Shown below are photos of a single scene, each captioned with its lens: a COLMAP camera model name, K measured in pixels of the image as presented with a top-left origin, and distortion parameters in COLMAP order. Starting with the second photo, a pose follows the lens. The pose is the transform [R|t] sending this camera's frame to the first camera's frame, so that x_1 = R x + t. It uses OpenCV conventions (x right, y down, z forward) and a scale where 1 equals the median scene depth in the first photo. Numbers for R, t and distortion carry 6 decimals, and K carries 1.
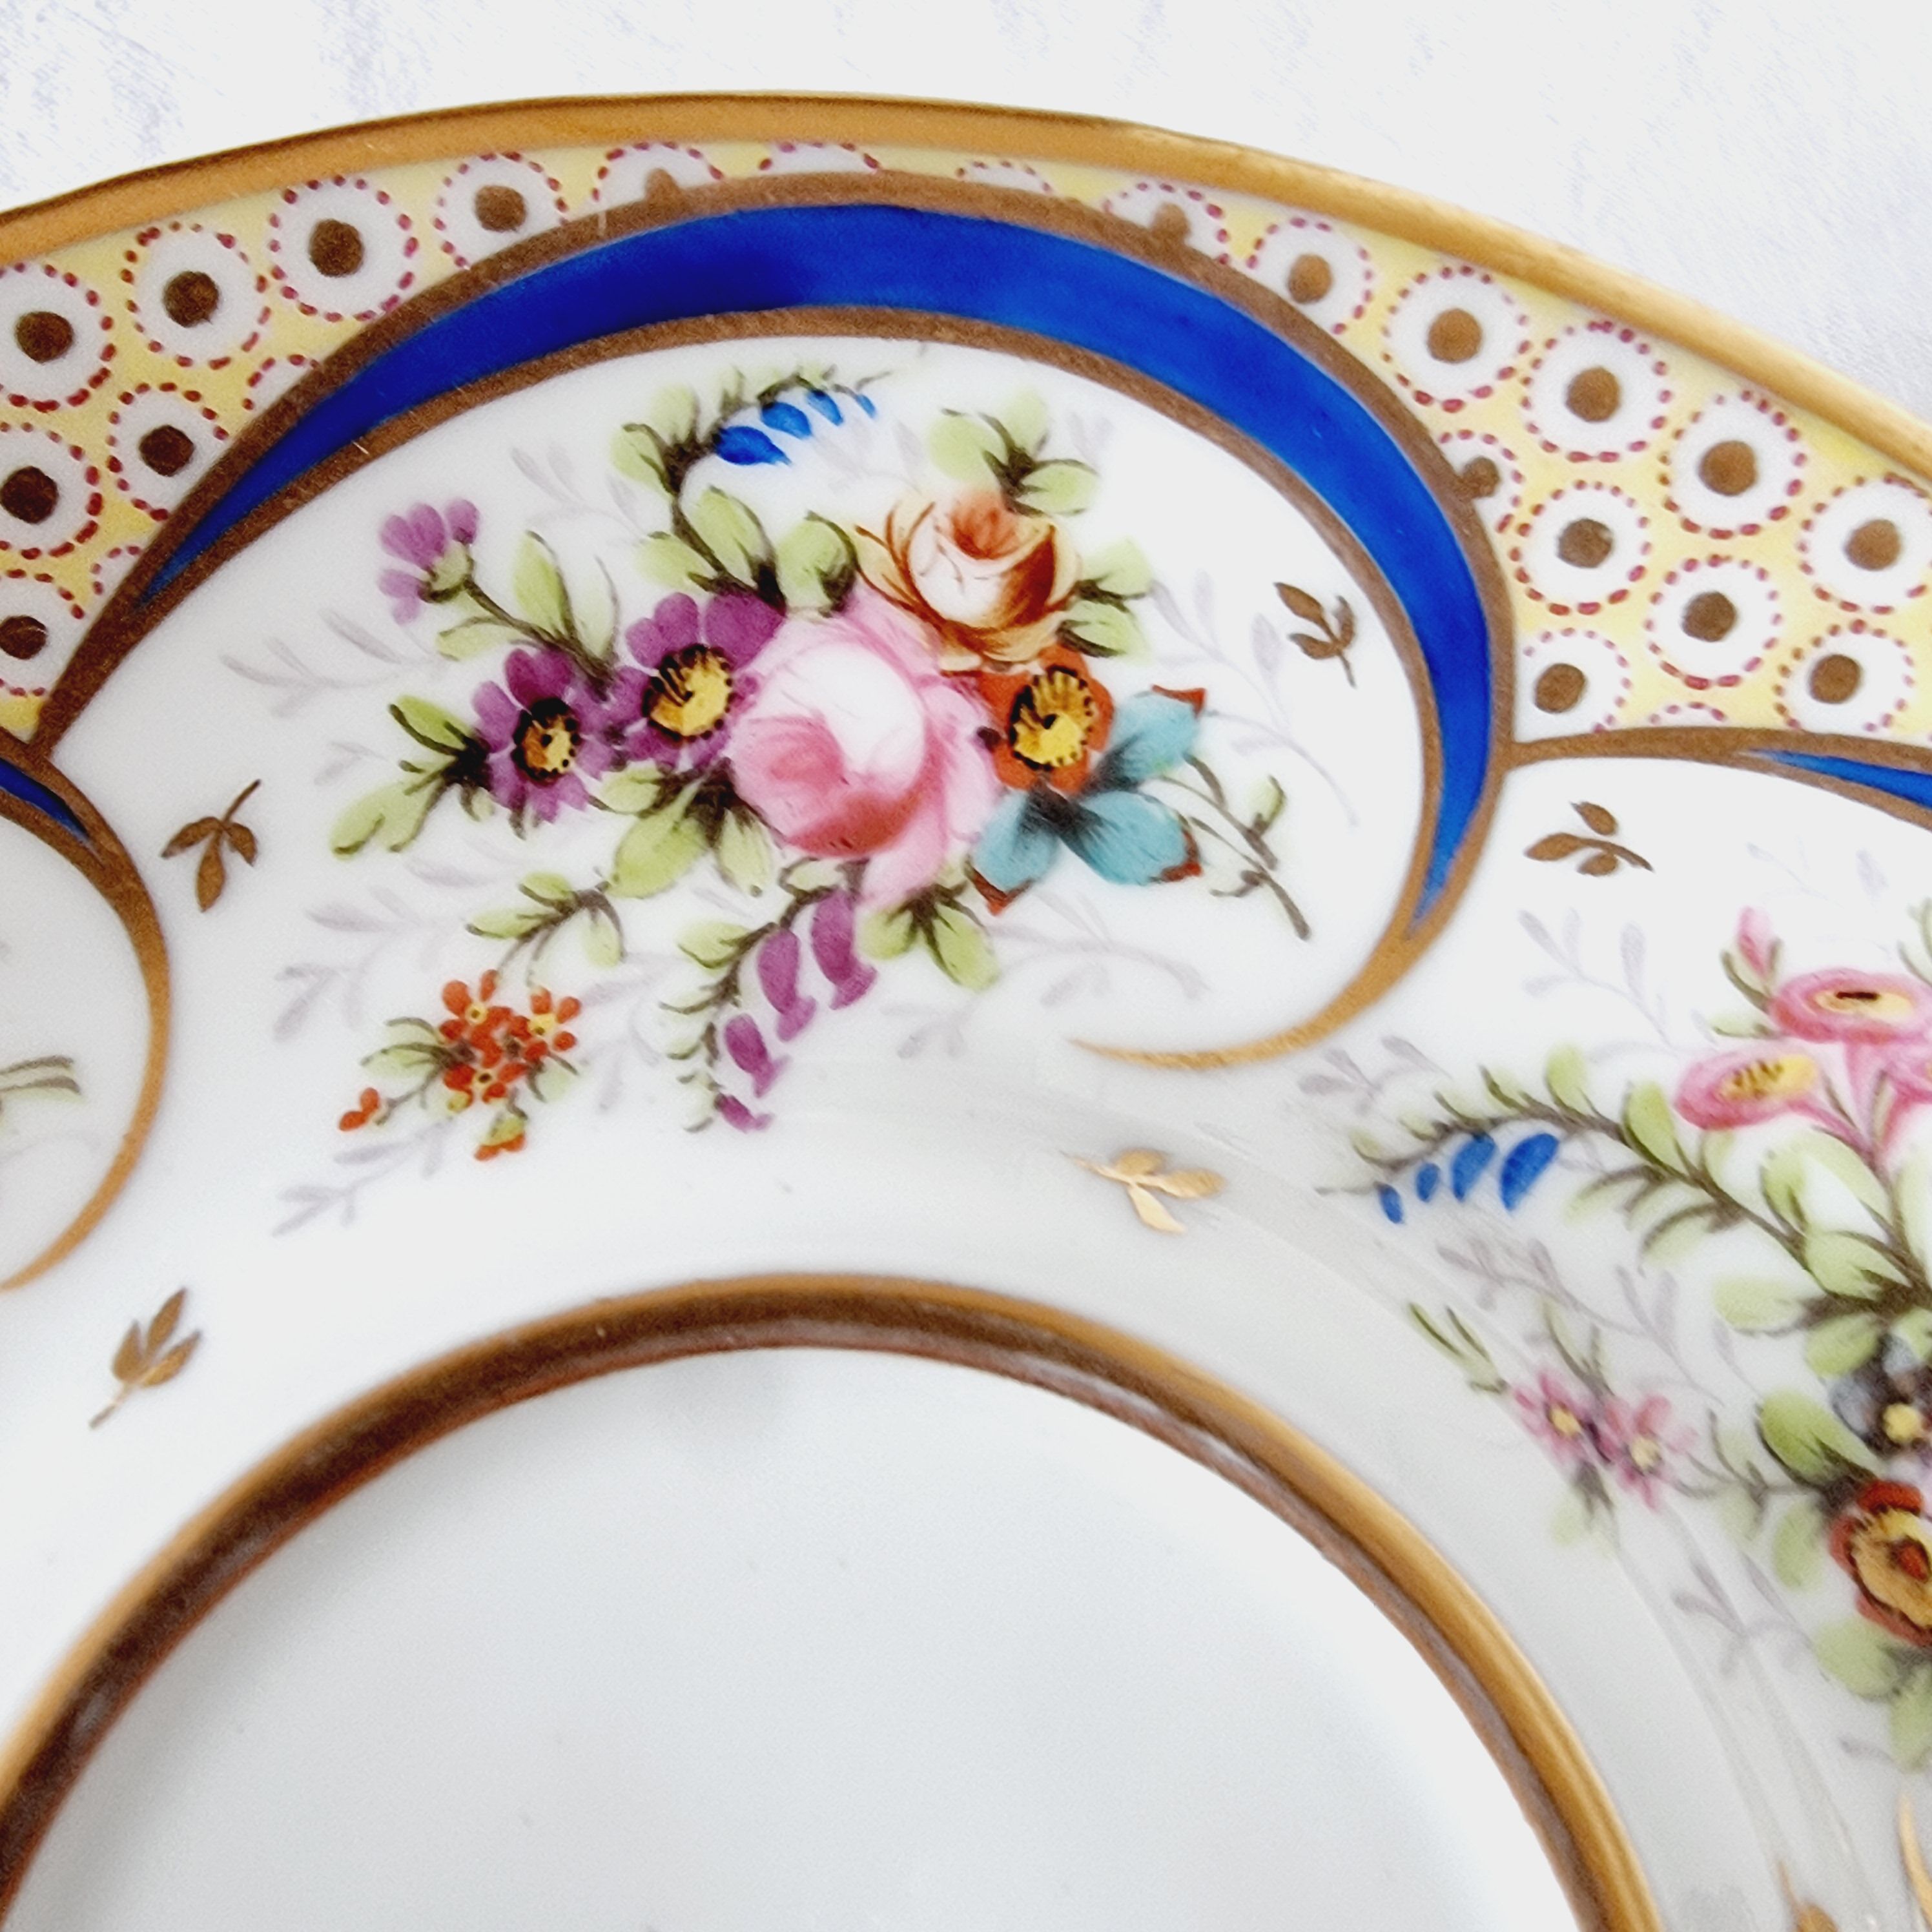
lens RADIAL K [[1854.6, 0, 958.2], [0, 1854.6, 894.5], [0, 0, 1]] dist [-0.000520, 0.000000]
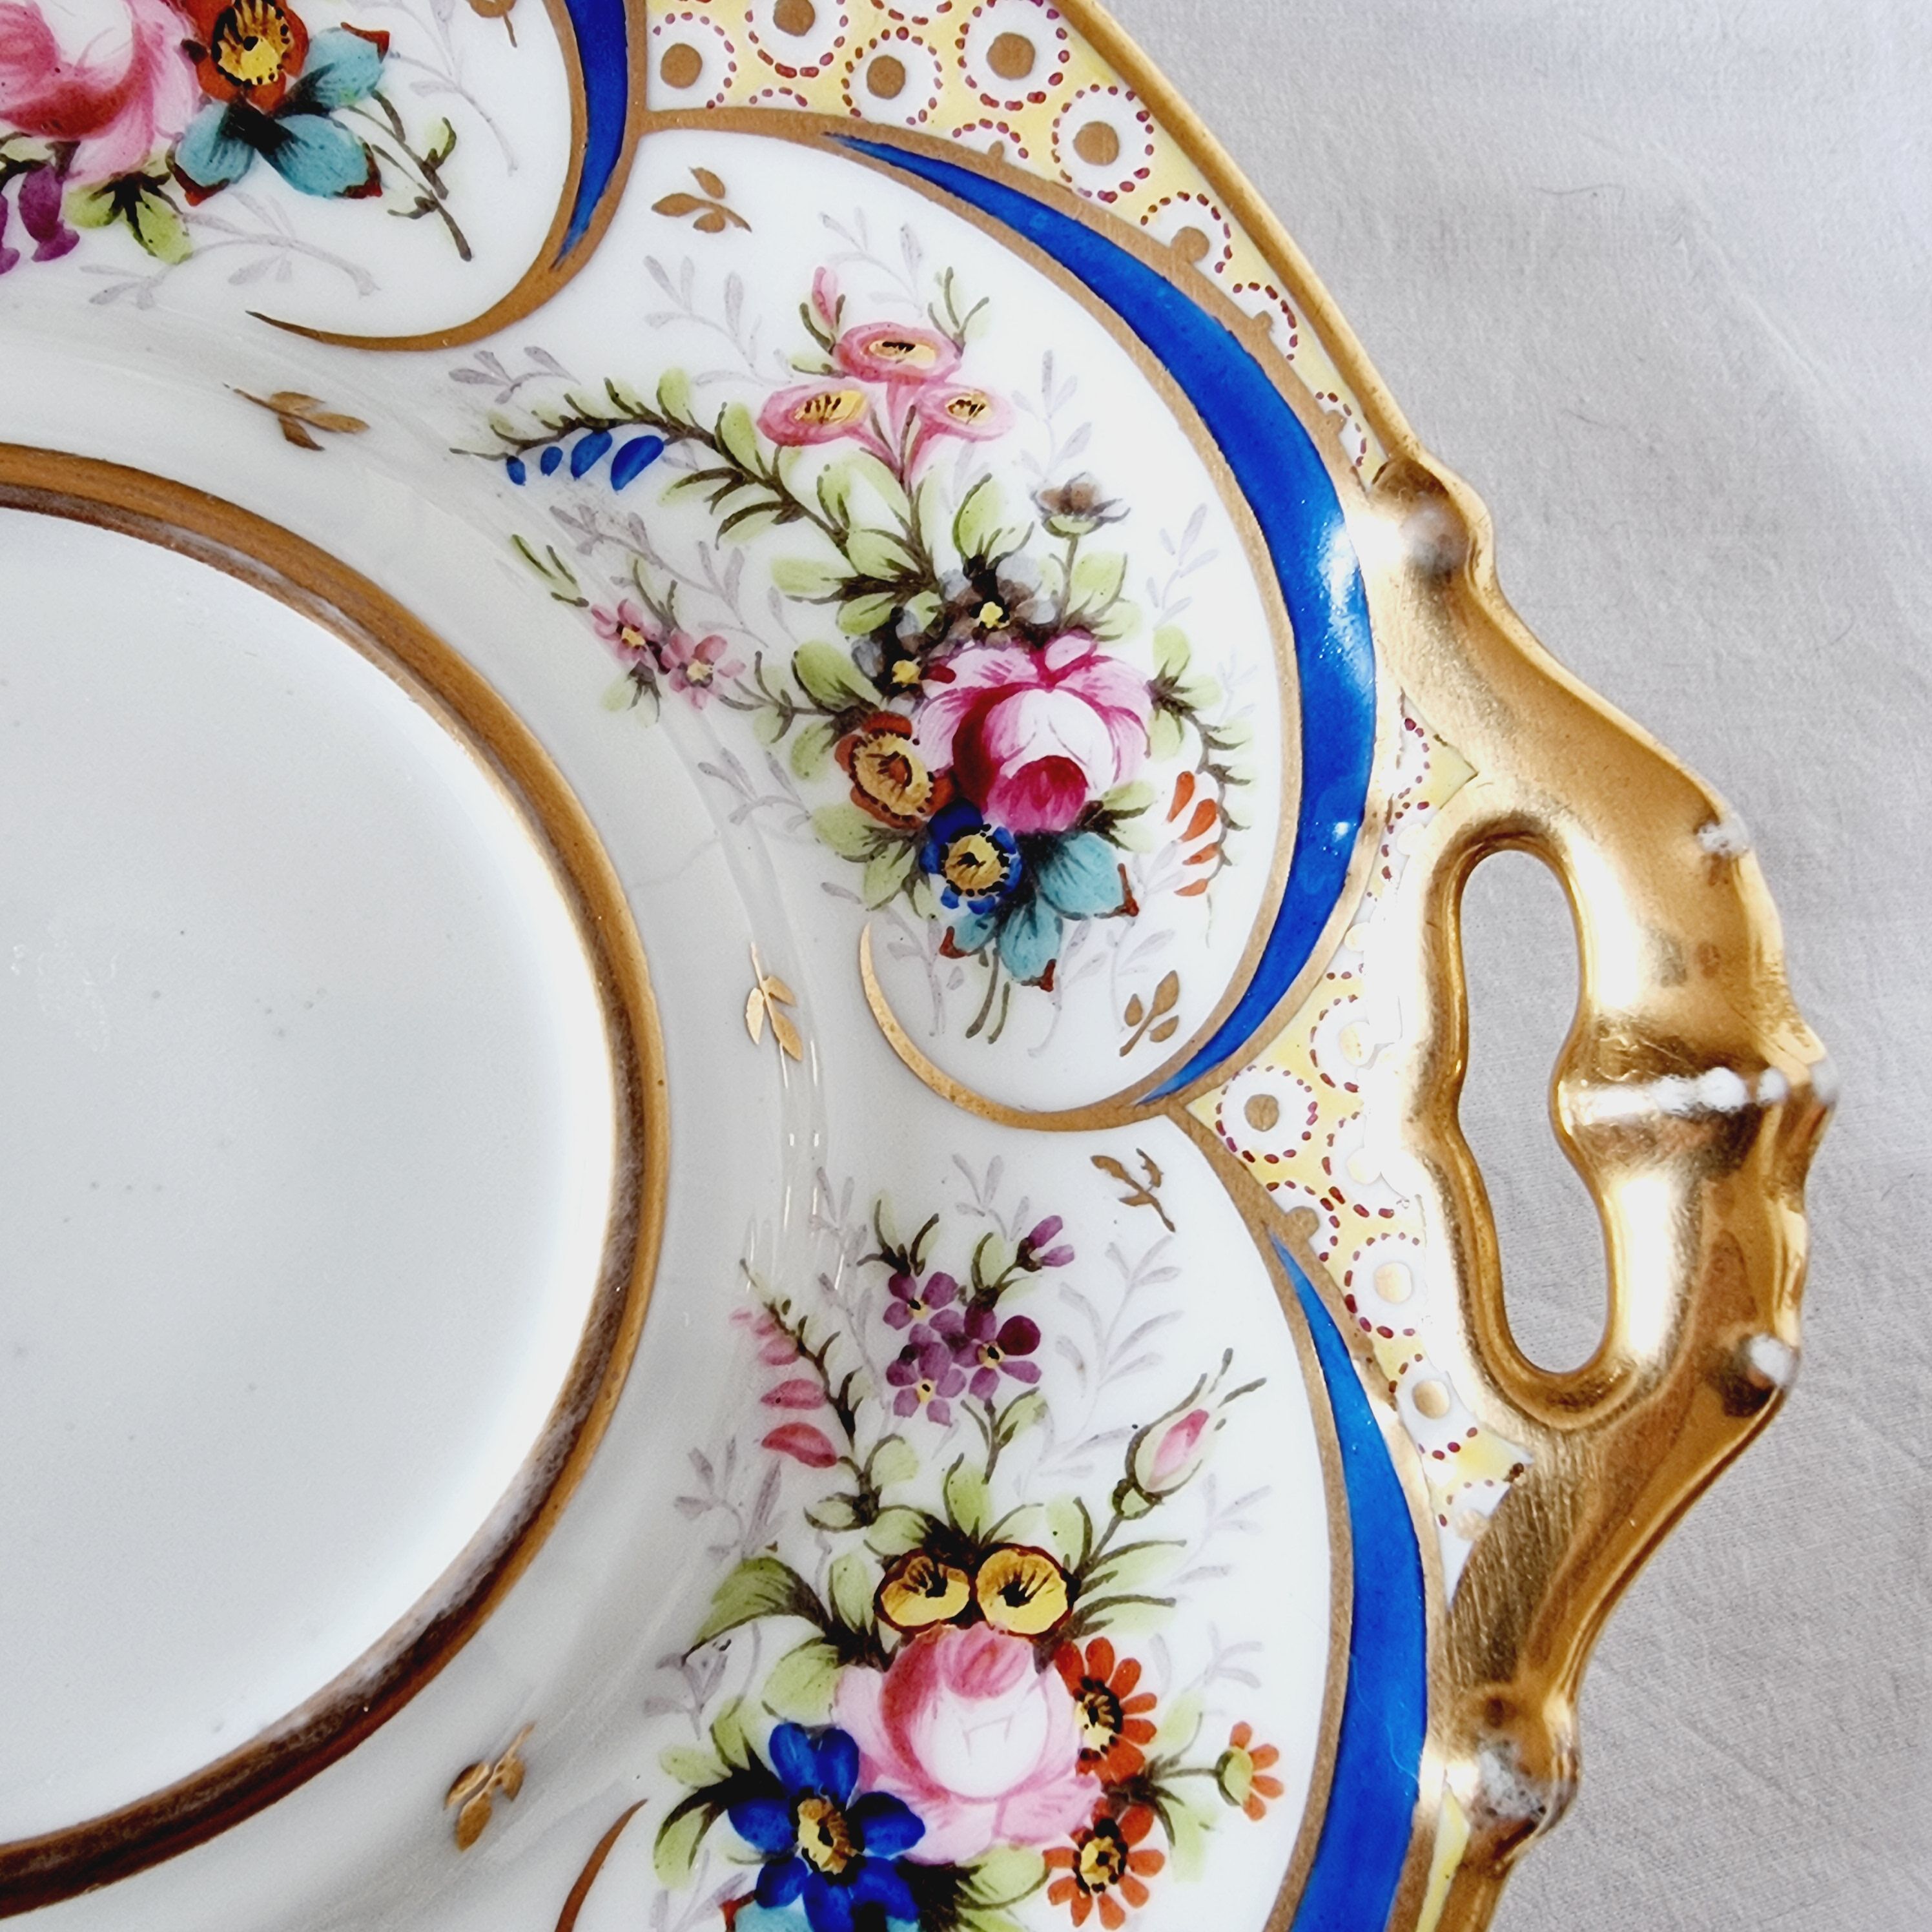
lens RADIAL K [[1854.6, 0, 961.7], [0, 1854.6, 907.0], [0, 0, 1]] dist [-0.000520, 0.000000]
pose [[0.971737, 0.041174, 0.232446, 0.245564], [-0.067897, 0.991812, 0.108158, 0.300582], [-0.226089, -0.120884, 0.966577, -0.303375]]
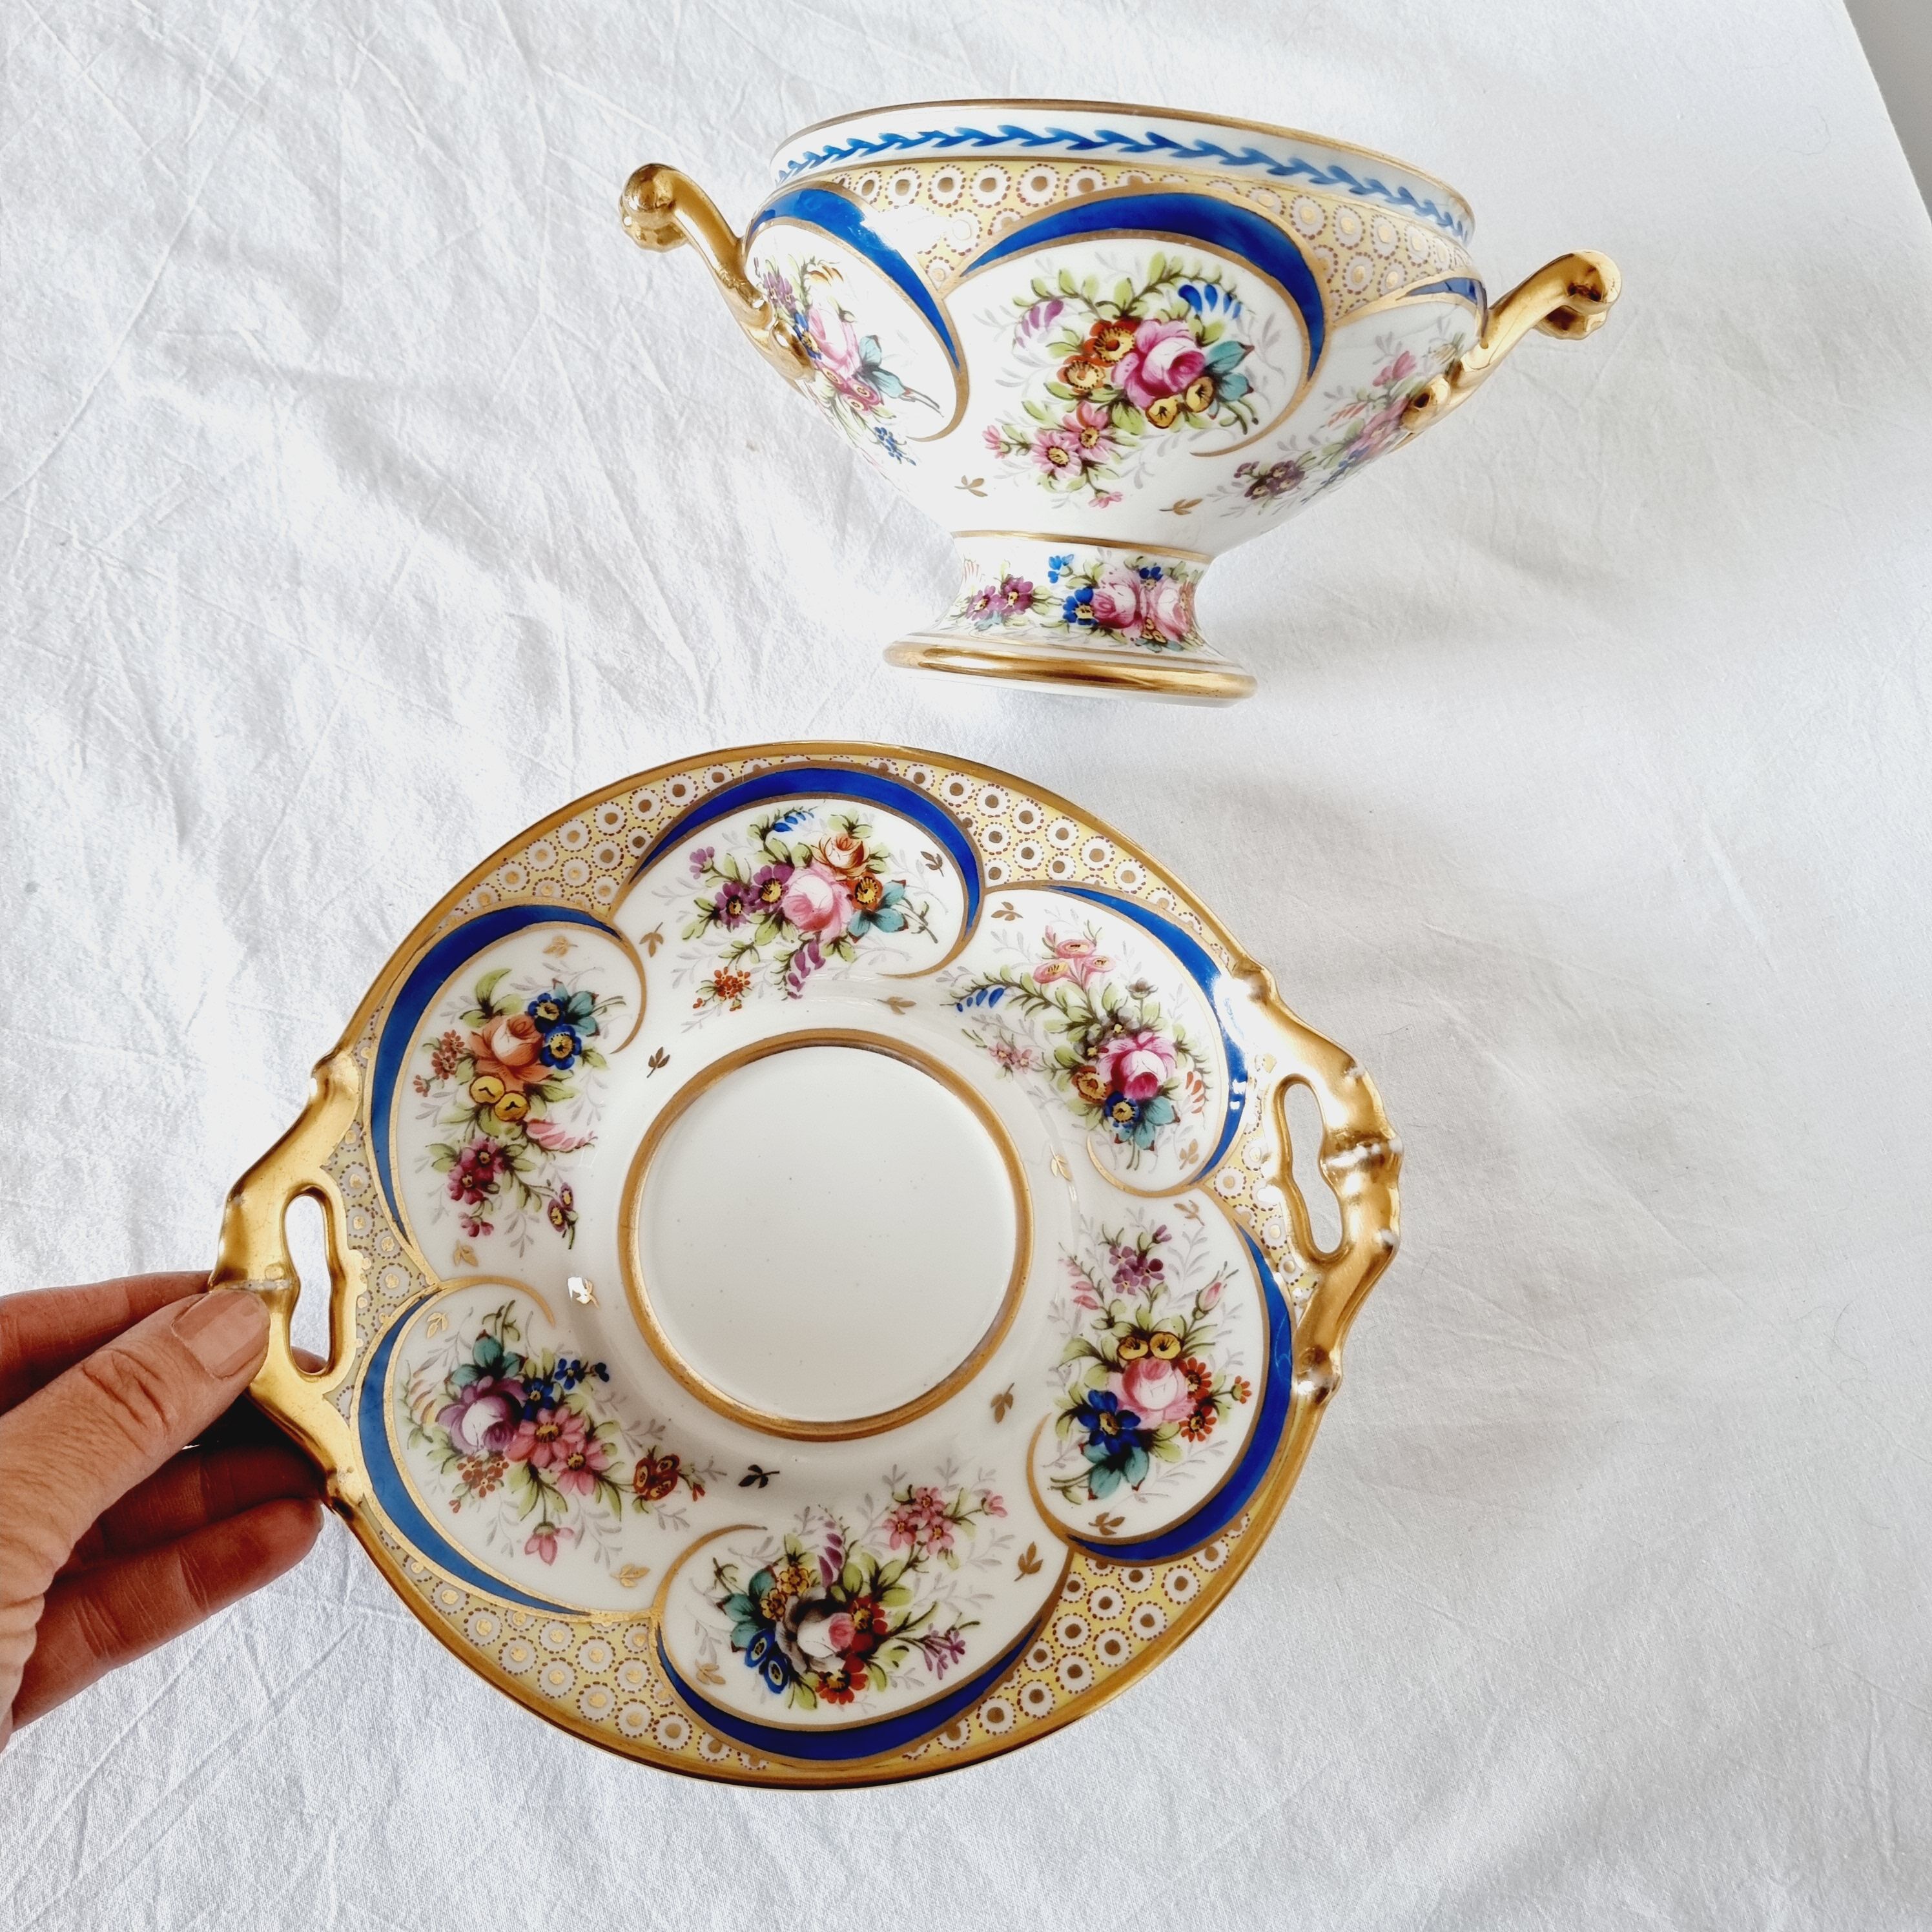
lens RADIAL K [[1816.9, 0, 957.8], [0, 1816.9, 980.0], [0, 0, 1]] dist [0.025054, 0.000000]
pose [[0.996602, -0.077147, 0.028871, 0.121274], [0.077424, 0.996961, -0.008603, 0.140649], [-0.028119, 0.010809, 0.999546, -2.846935]]
